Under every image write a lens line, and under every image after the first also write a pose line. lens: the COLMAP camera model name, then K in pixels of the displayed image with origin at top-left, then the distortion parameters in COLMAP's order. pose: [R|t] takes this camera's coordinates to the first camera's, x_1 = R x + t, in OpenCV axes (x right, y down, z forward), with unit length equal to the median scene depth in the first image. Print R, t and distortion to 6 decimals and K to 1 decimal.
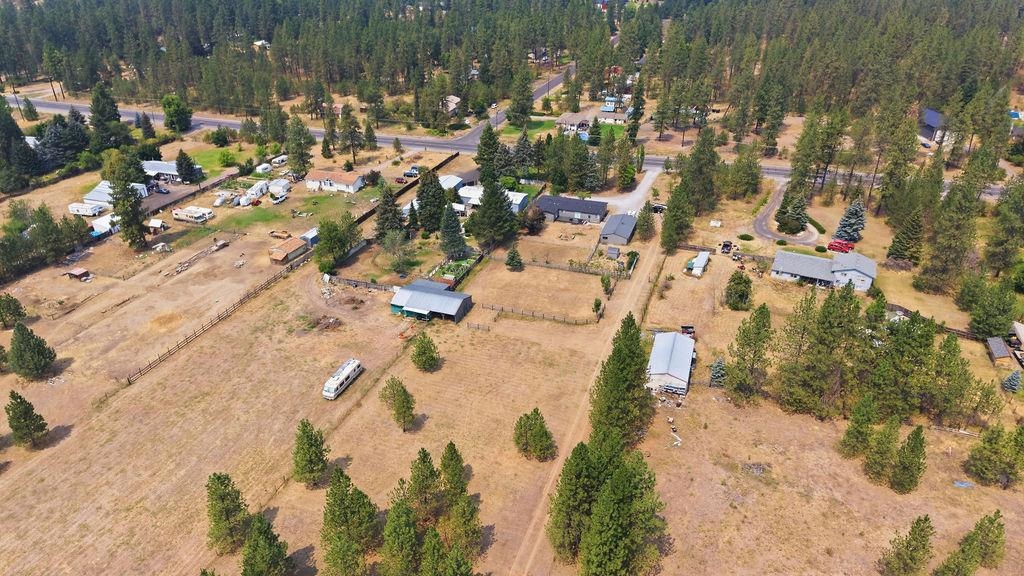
lens RADIAL K [[683.2, 0, 512.0], [0, 683.2, 288.0], [0, 0, 1]] dist [0.070772, -0.159153]
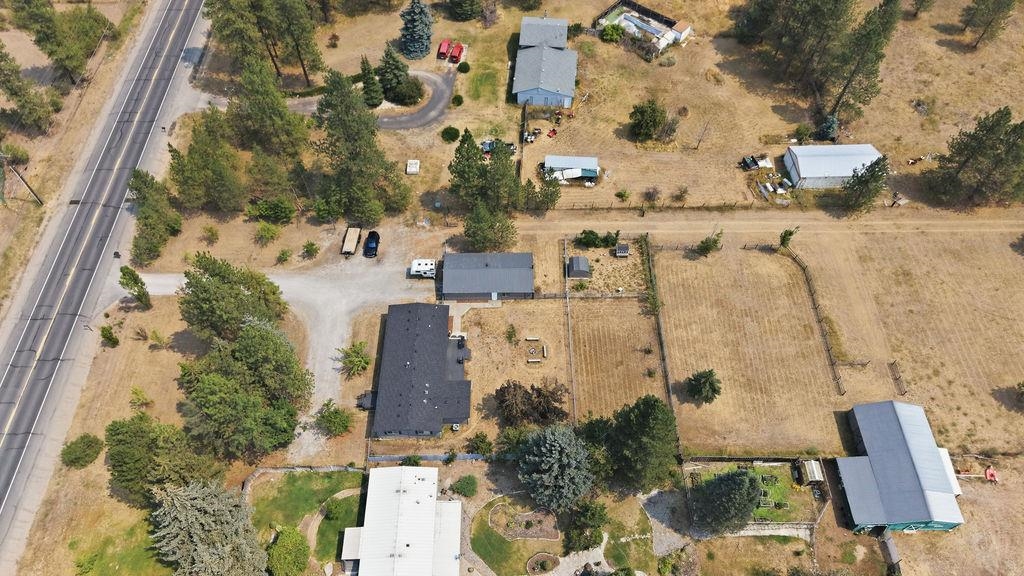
lens RADIAL K [[682.4, 0, 506.7], [0, 682.4, 288.3], [0, 0, 1]] dist [0.062895, -0.072840]
pose [[-0.346661, -0.768280, 0.538120, -0.167630], [0.455512, 0.363617, 0.812584, -0.548197], [-0.819961, 0.526811, 0.223909, 0.881016]]
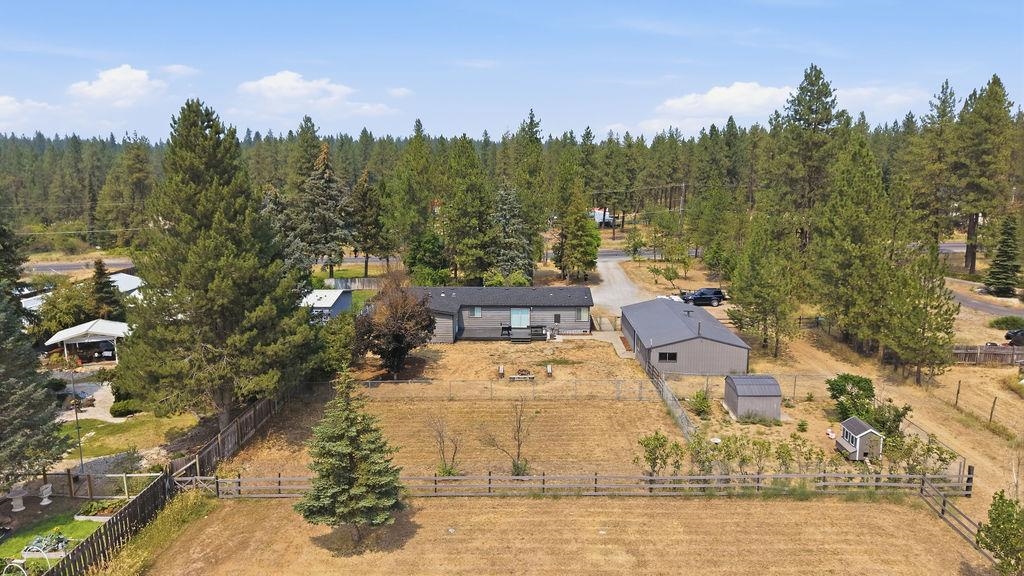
lens RADIAL K [[682.4, 0, 506.7], [0, 682.4, 288.3], [0, 0, 1]] dist [0.062895, -0.072840]
pose [[0.950405, -0.058994, 0.305368, -0.009597], [0.151914, 0.944808, -0.290276, -0.028159], [-0.271390, 0.322269, 0.906912, 0.748770]]
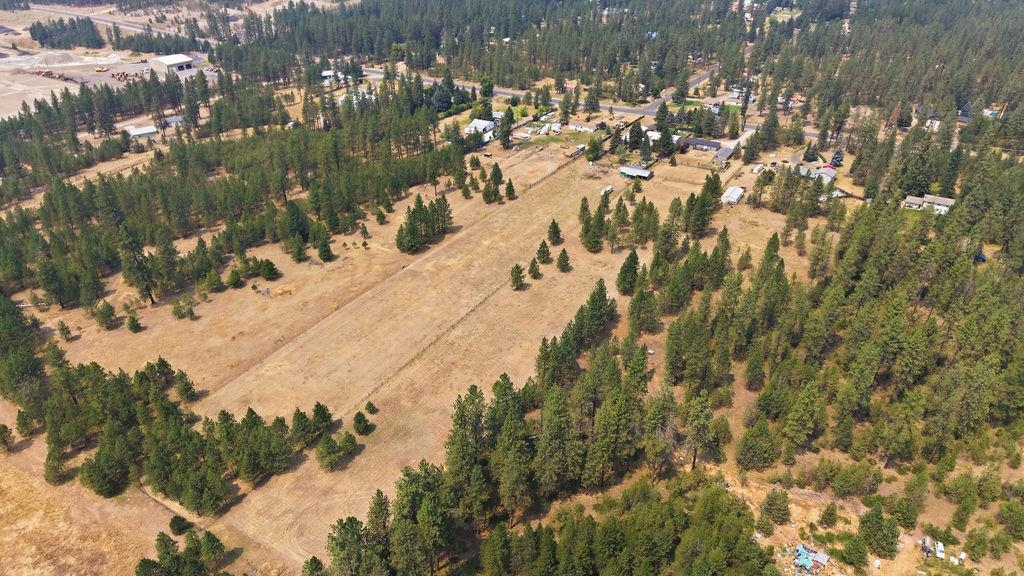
lens RADIAL K [[677.5, 0, 512.0], [0, 677.5, 288.0], [0, 0, 1]] dist [0.059691, -0.269774]
pose [[0.976365, 0.102728, -0.190154, -0.042141], [-0.096161, 0.994416, 0.043474, 0.302244], [0.193558, -0.024161, 0.980791, -1.211668]]
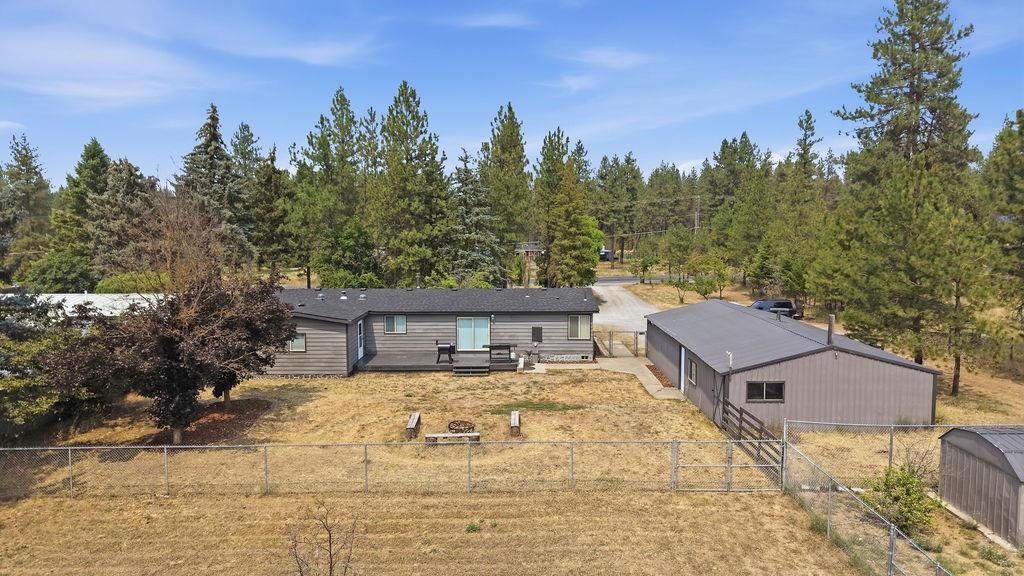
lens RADIAL K [[683.2, 0, 512.0], [0, 683.2, 288.0], [0, 0, 1]] dist [0.070772, -0.159153]
pose [[0.943678, -0.031623, 0.329350, 0.046957], [0.160038, 0.914856, -0.370711, -0.049541], [-0.289585, 0.402540, 0.868391, 0.882884]]
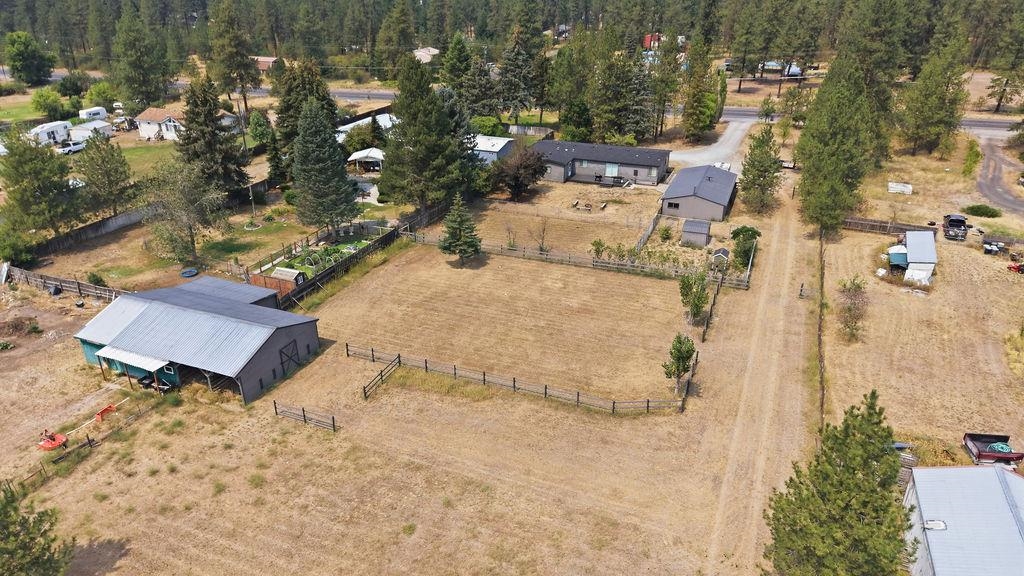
lens RADIAL K [[682.4, 0, 506.7], [0, 682.4, 288.3], [0, 0, 1]] dist [0.062895, -0.072840]
pose [[0.998961, 0.020195, -0.040860, 0.044203], [-0.022600, 0.997986, -0.059268, 0.011481], [0.039581, 0.060130, 0.997405, 0.537600]]
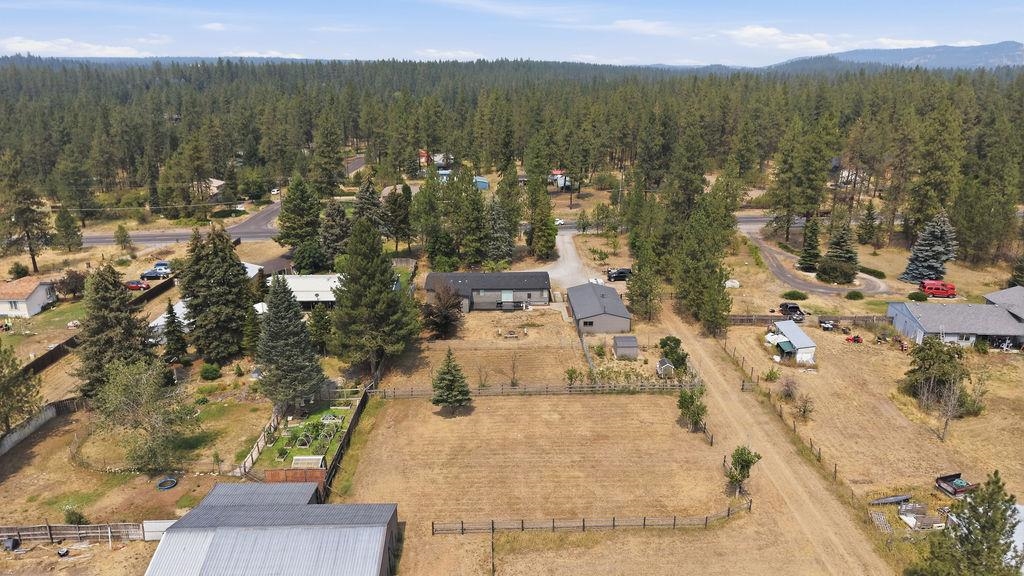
lens RADIAL K [[682.4, 0, 506.7], [0, 682.4, 288.3], [0, 0, 1]] dist [0.062895, -0.072840]
pose [[0.934649, -0.107609, 0.338897, -0.094837], [0.171986, 0.971012, -0.166000, -0.023275], [-0.311210, 0.213437, 0.926063, 0.526490]]
